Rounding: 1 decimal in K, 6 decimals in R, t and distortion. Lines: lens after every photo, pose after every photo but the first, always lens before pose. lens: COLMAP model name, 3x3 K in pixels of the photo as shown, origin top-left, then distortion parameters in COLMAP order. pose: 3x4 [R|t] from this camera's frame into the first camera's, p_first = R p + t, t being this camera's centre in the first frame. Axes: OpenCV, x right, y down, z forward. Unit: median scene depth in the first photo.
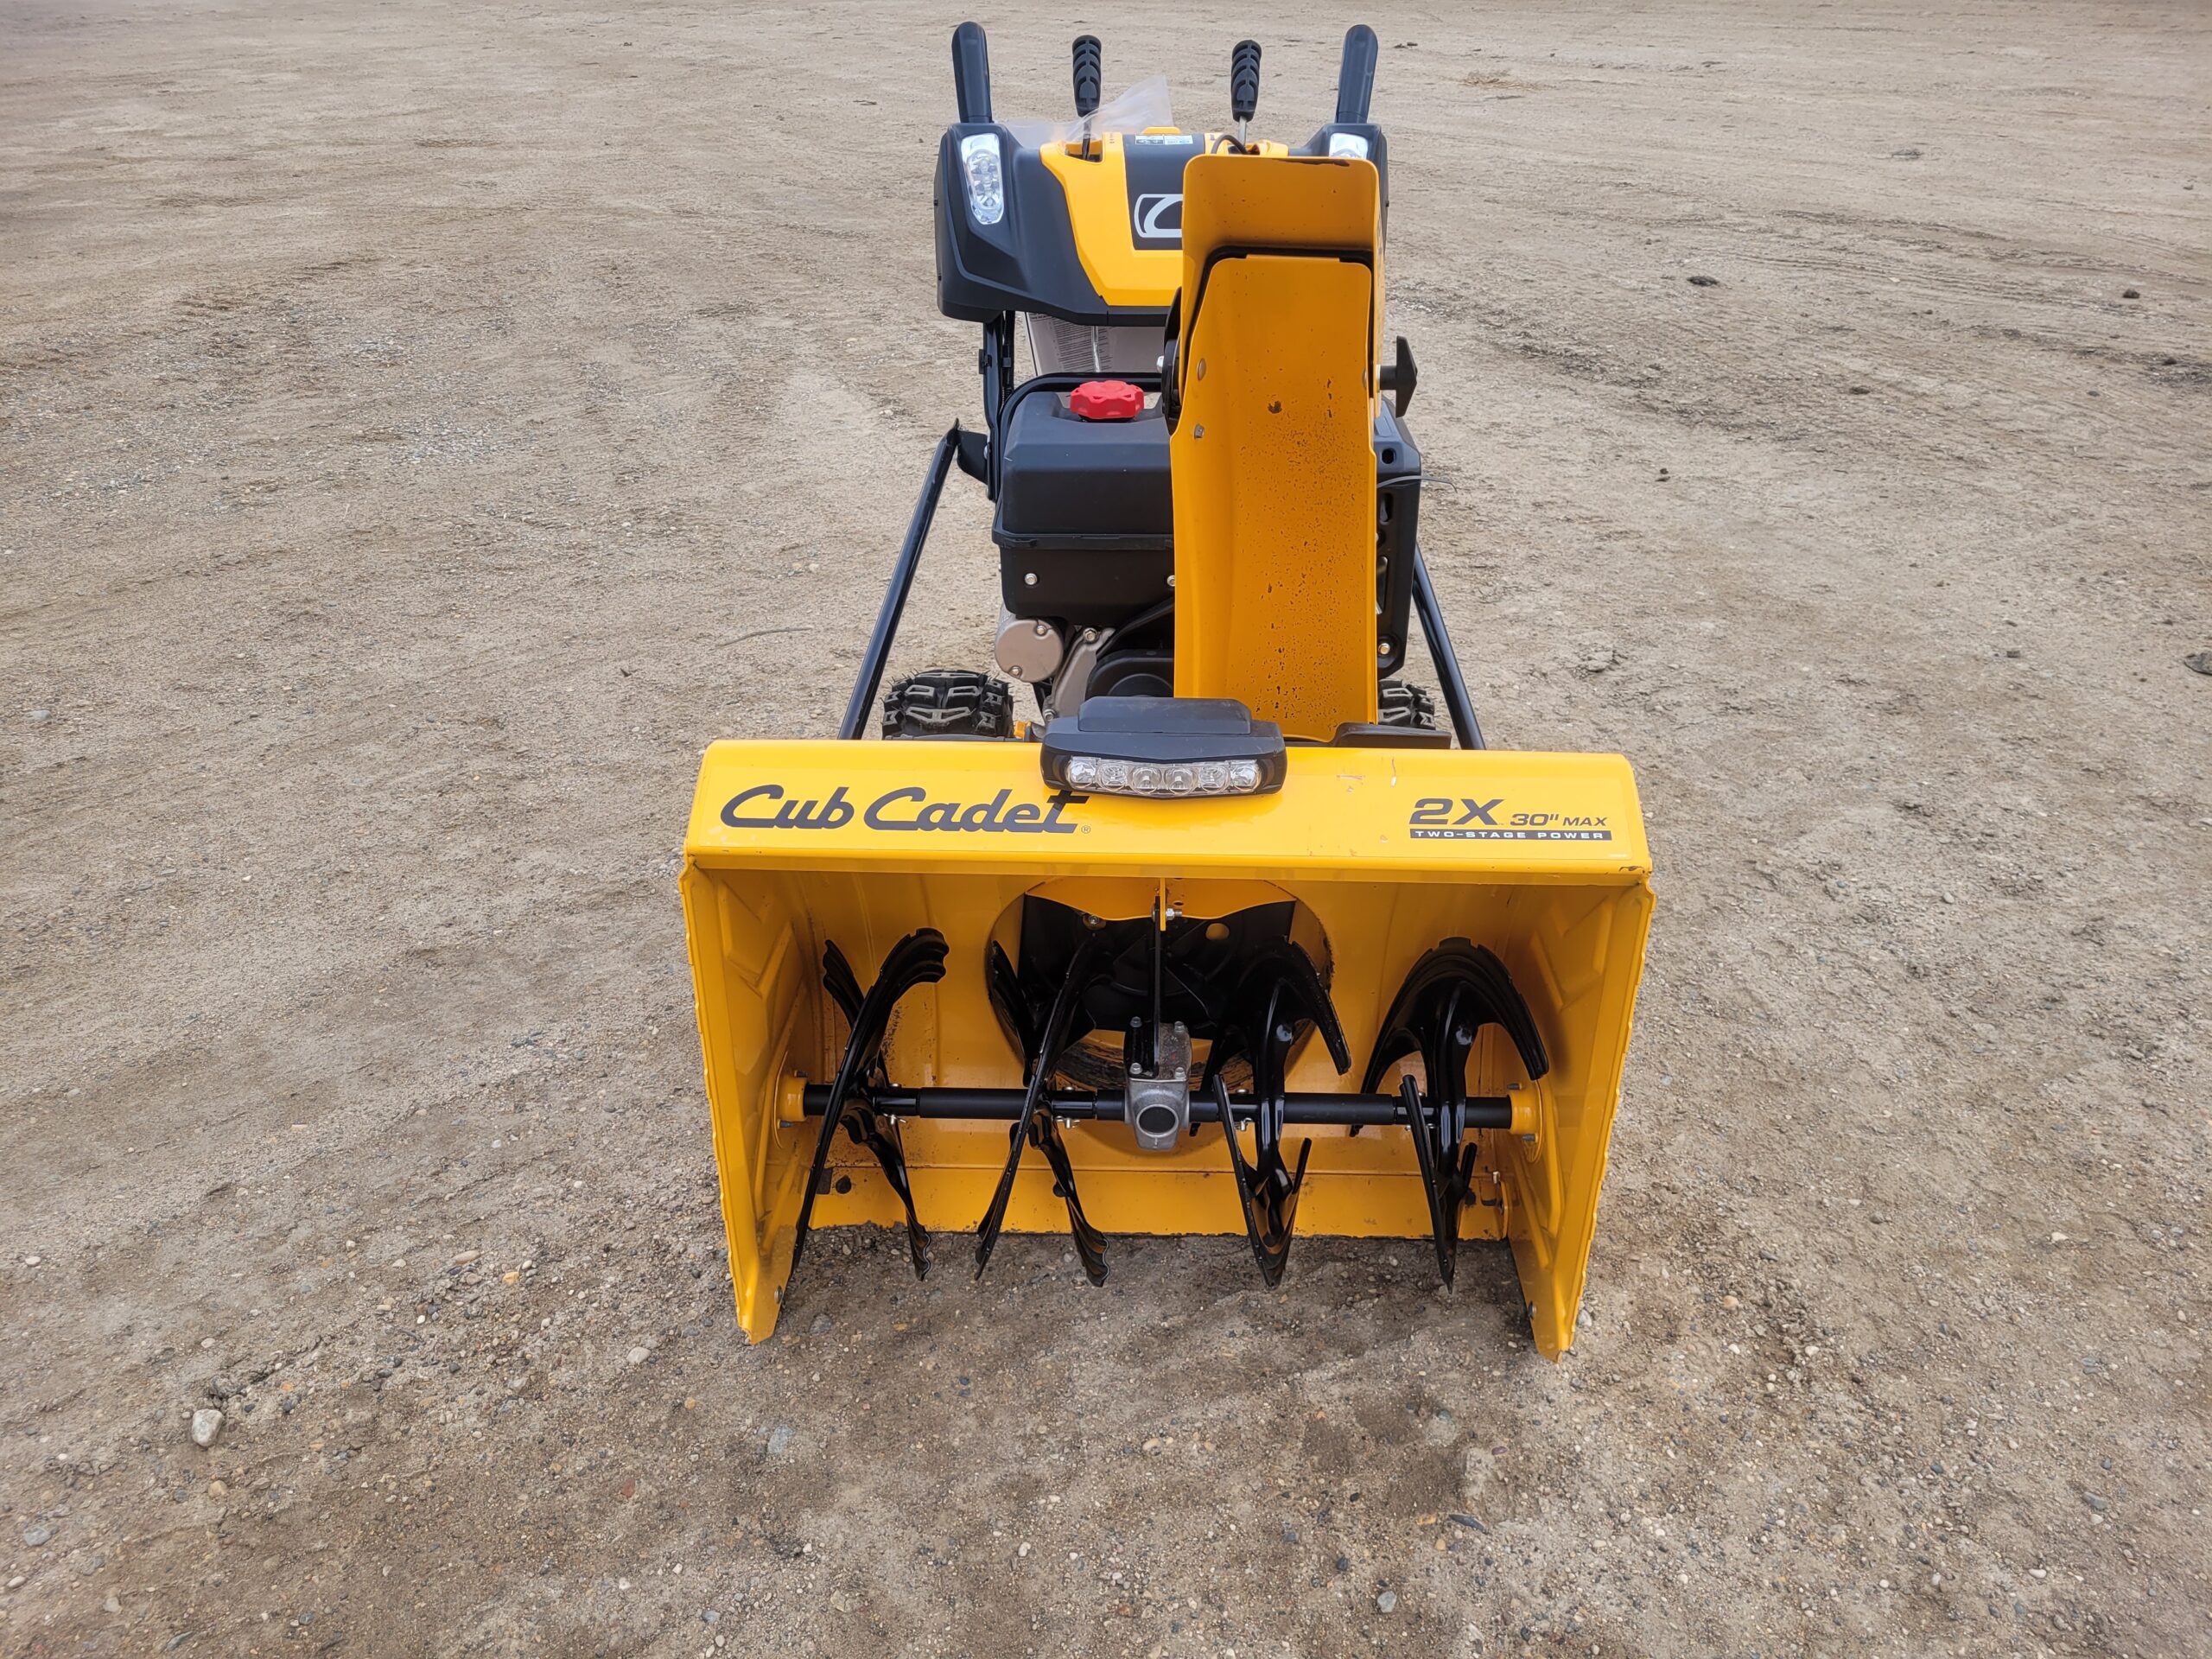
lens RADIAL K [[1619.2, 0, 1106.0], [0, 1619.2, 829.5], [0, 0, 1]] dist [0.029726, -0.001756]
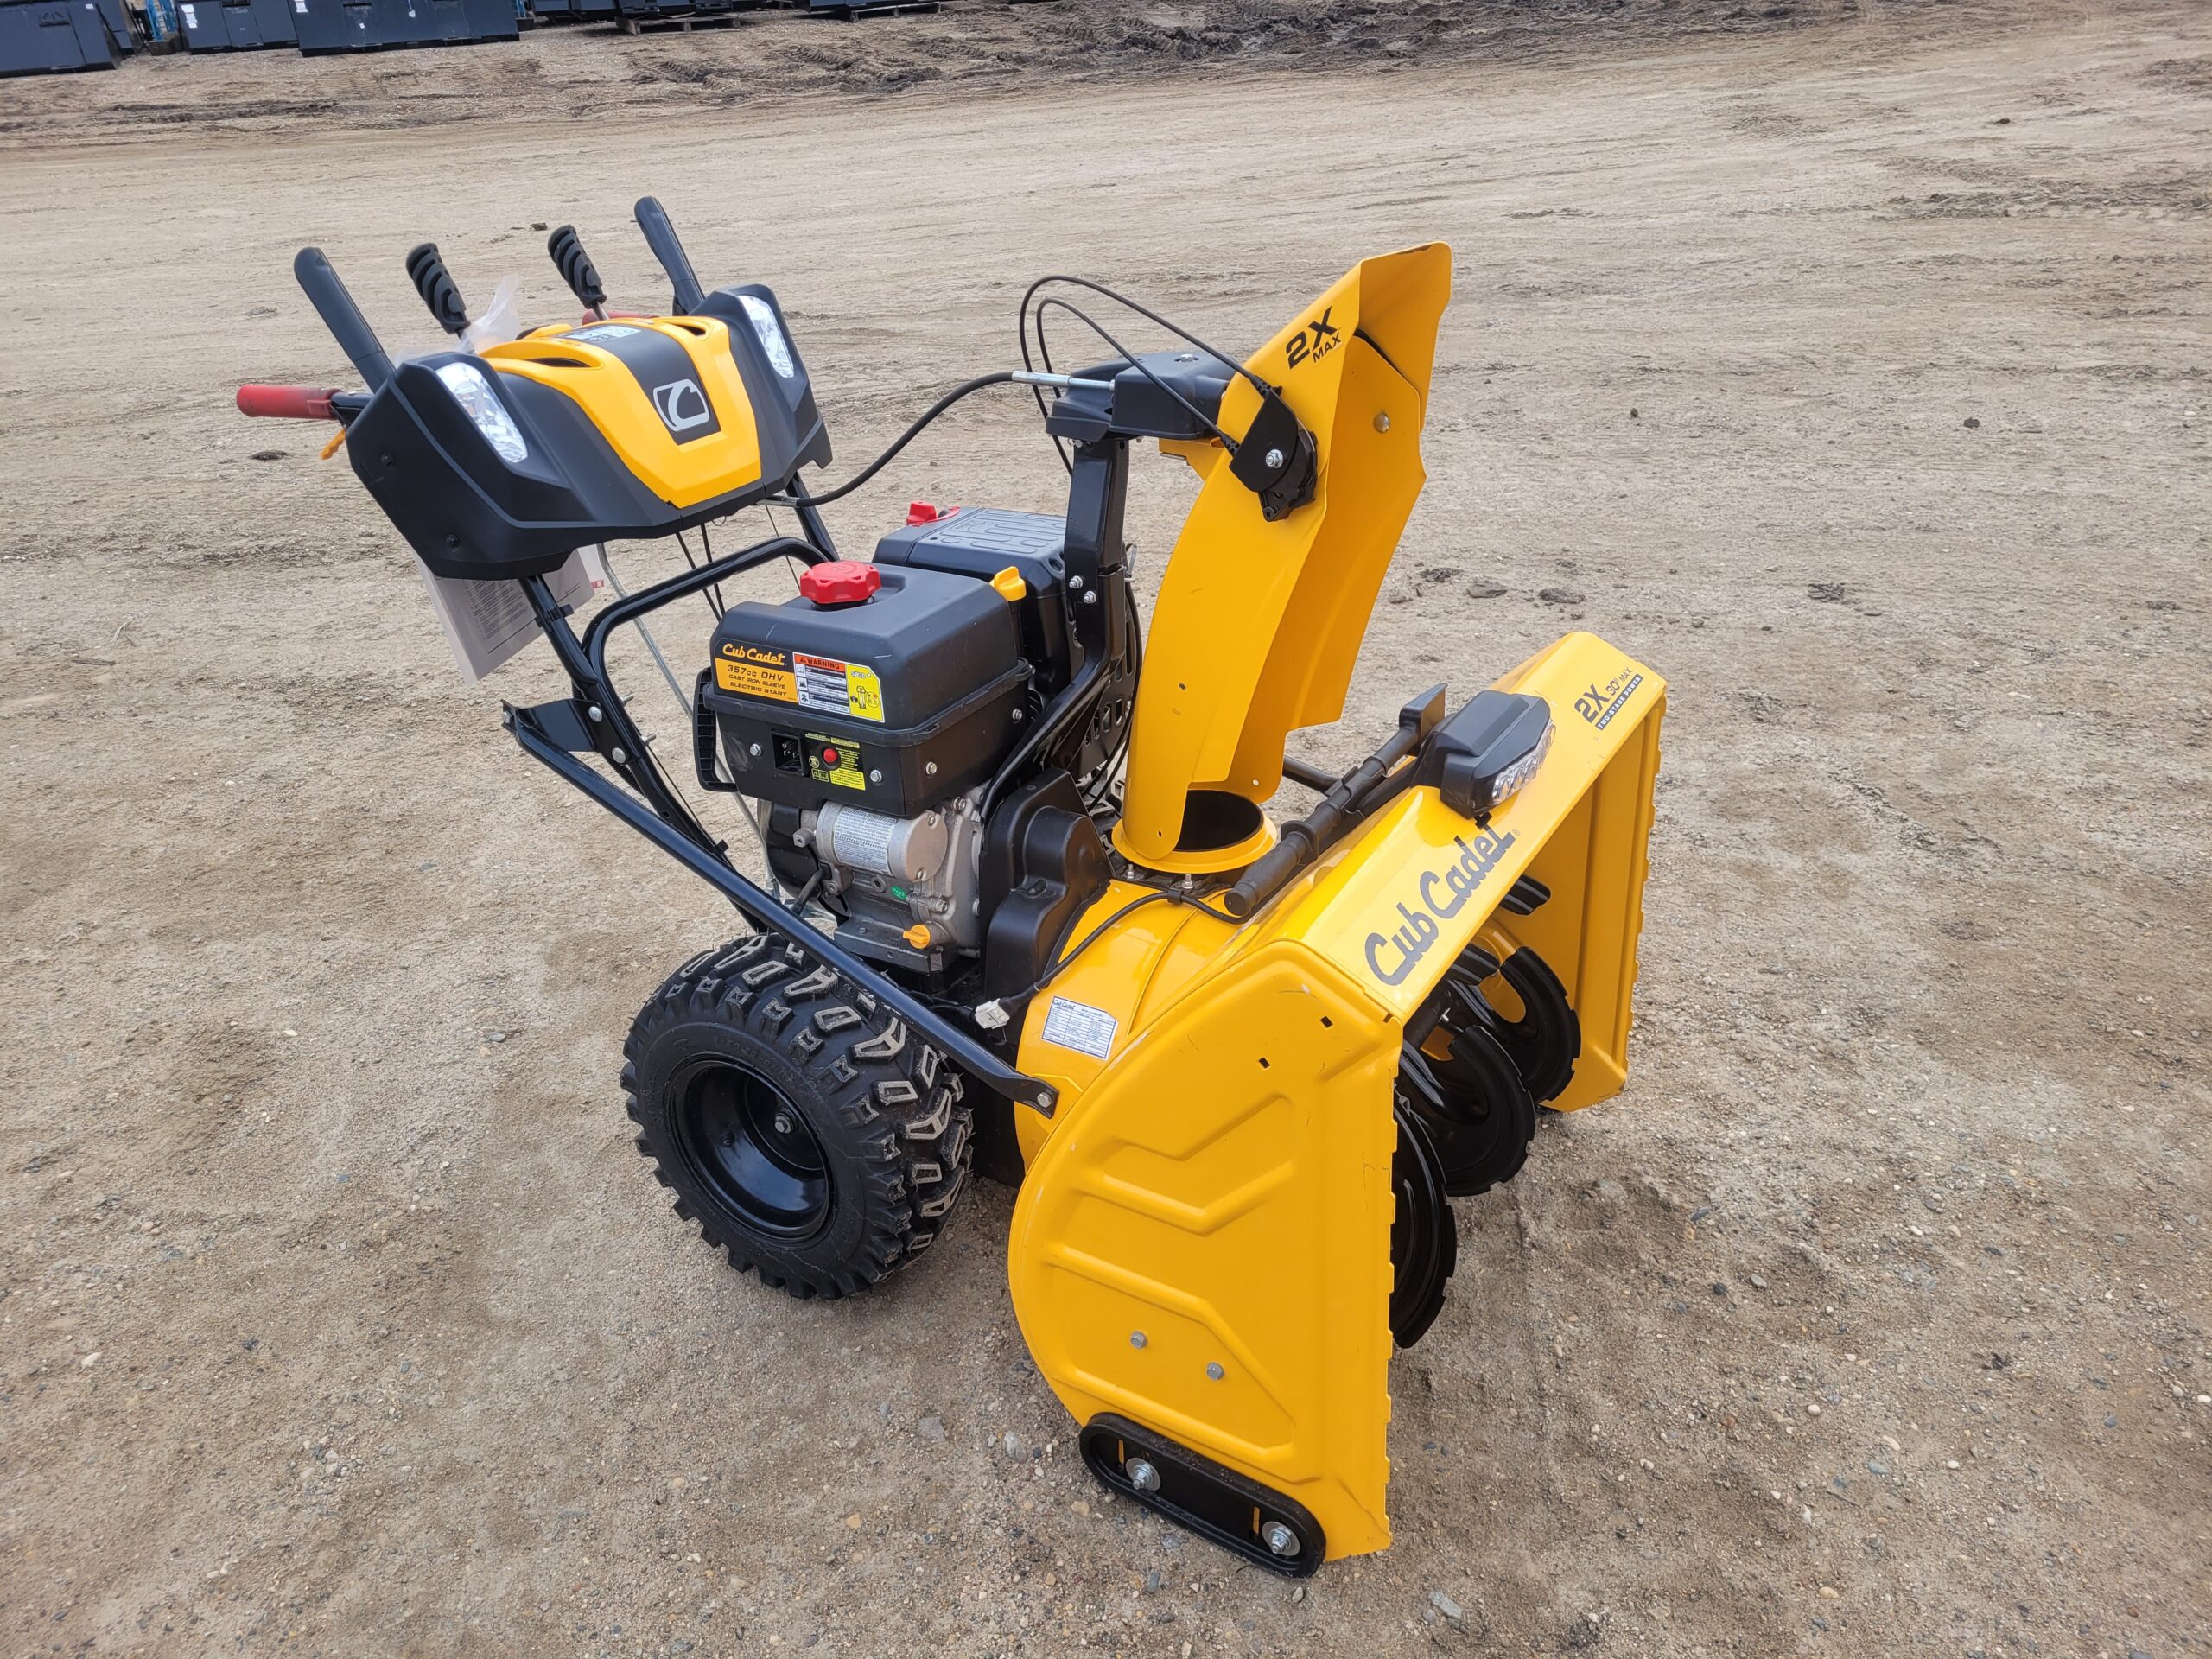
lens RADIAL K [[1627.1, 0, 1076.4], [0, 1627.1, 815.9], [0, 0, 1]] dist [0.048987, -0.032752]
pose [[0.500740, -0.404353, 0.765348, -0.907376], [0.474267, 0.867819, 0.148195, -0.284858], [-0.724107, 0.288772, 0.626323, 0.446798]]
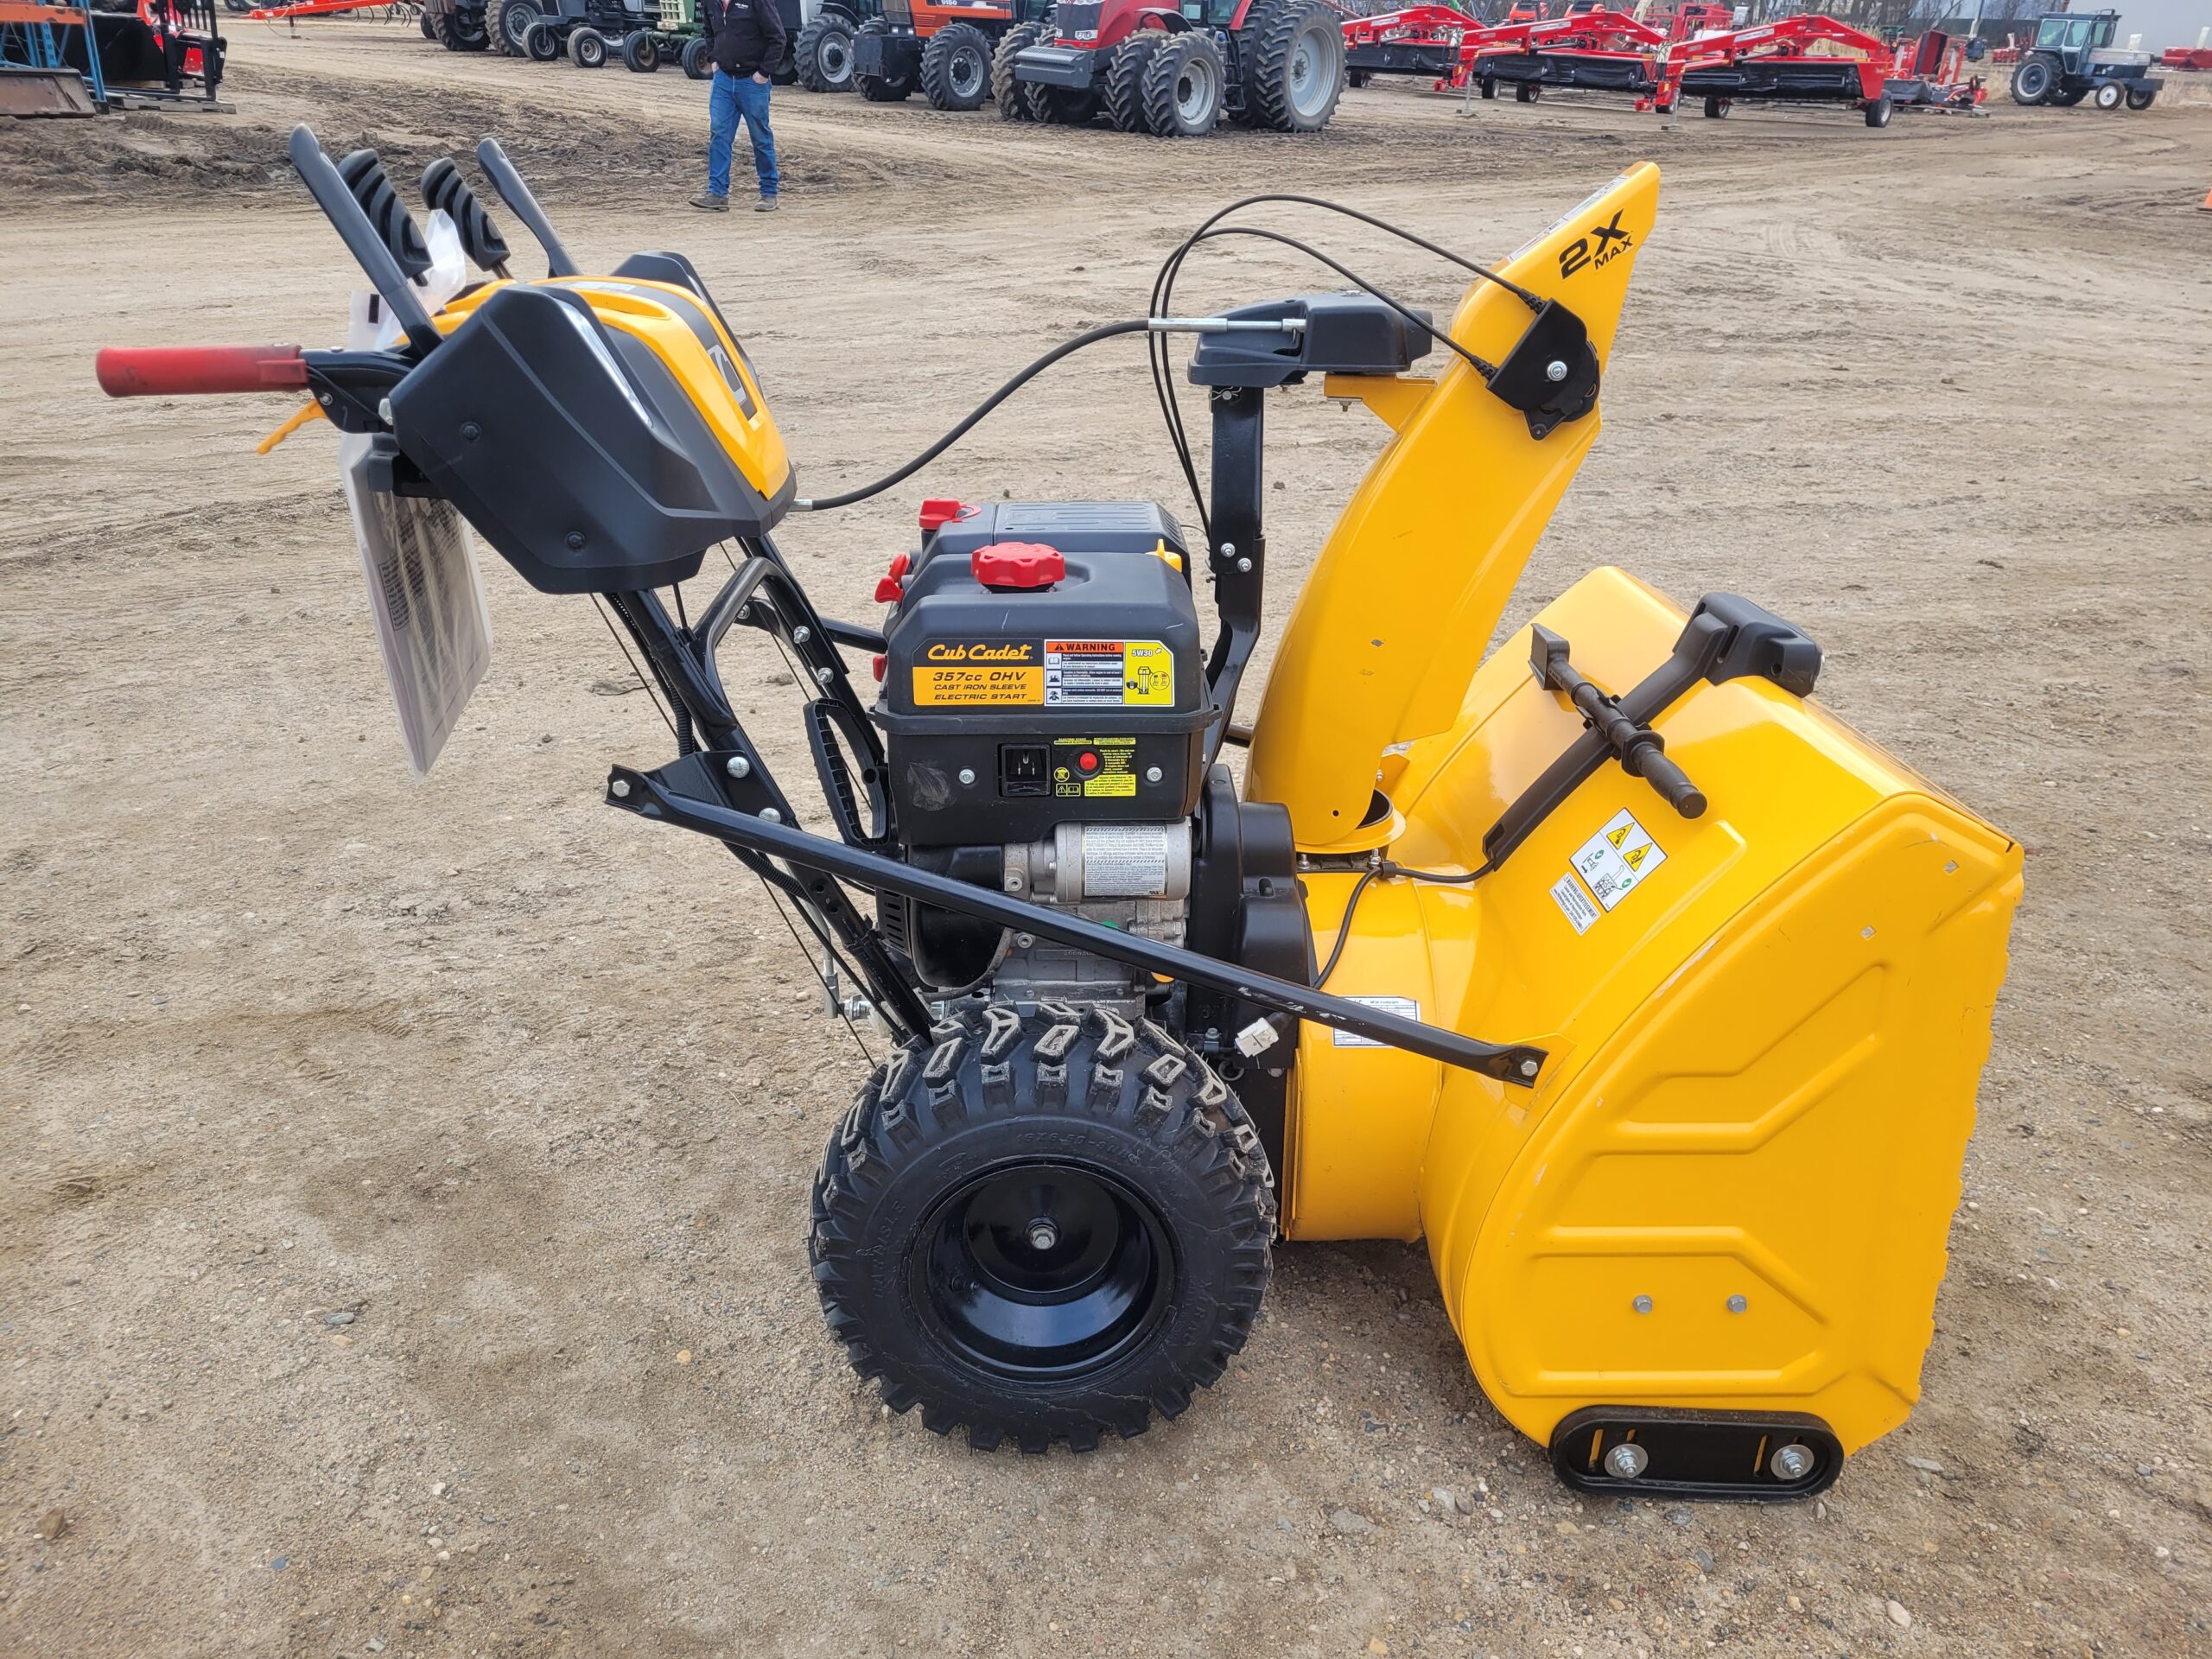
lens RADIAL K [[1650.3, 0, 1106.0], [0, 1650.3, 829.5], [0, 0, 1]] dist [0.047307, -0.030292]
pose [[-0.047282, -0.376087, 0.925377, -1.011754], [0.494983, 0.795848, 0.348736, -0.547600], [-0.867615, 0.474535, 0.148528, 1.185168]]
